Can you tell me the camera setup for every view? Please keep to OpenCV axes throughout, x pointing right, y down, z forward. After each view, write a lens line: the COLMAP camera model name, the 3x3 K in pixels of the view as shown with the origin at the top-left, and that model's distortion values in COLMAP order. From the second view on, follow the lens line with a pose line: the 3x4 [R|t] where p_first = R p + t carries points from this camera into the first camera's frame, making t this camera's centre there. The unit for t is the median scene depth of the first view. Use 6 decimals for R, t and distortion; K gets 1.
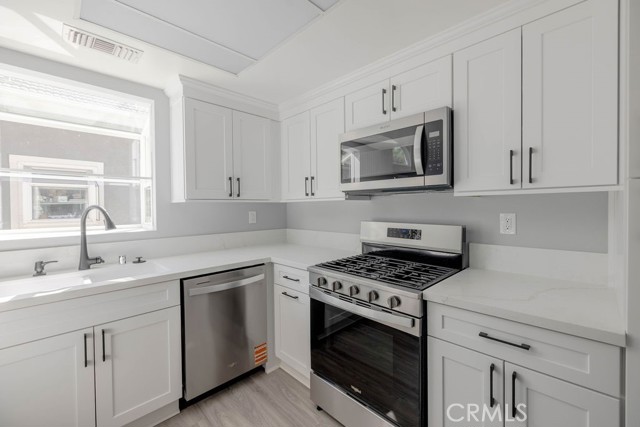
lens RADIAL K [[265.5, 0, 317.5], [0, 265.5, 212.0], [0, 0, 1]] dist [0.000145, 0.001247]
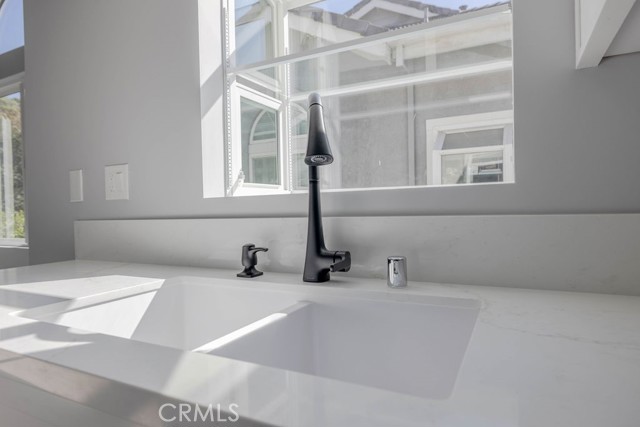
lens RADIAL K [[391.5, 0, 318.8], [0, 391.5, 210.6], [0, 0, 1]] dist [0.002318, 0.000331]
pose [[0.335928, 0.024200, -0.941577, -0.354250], [0.002939, 0.999638, 0.026741, 0.102361], [0.941883, -0.011751, 0.335736, 0.838919]]
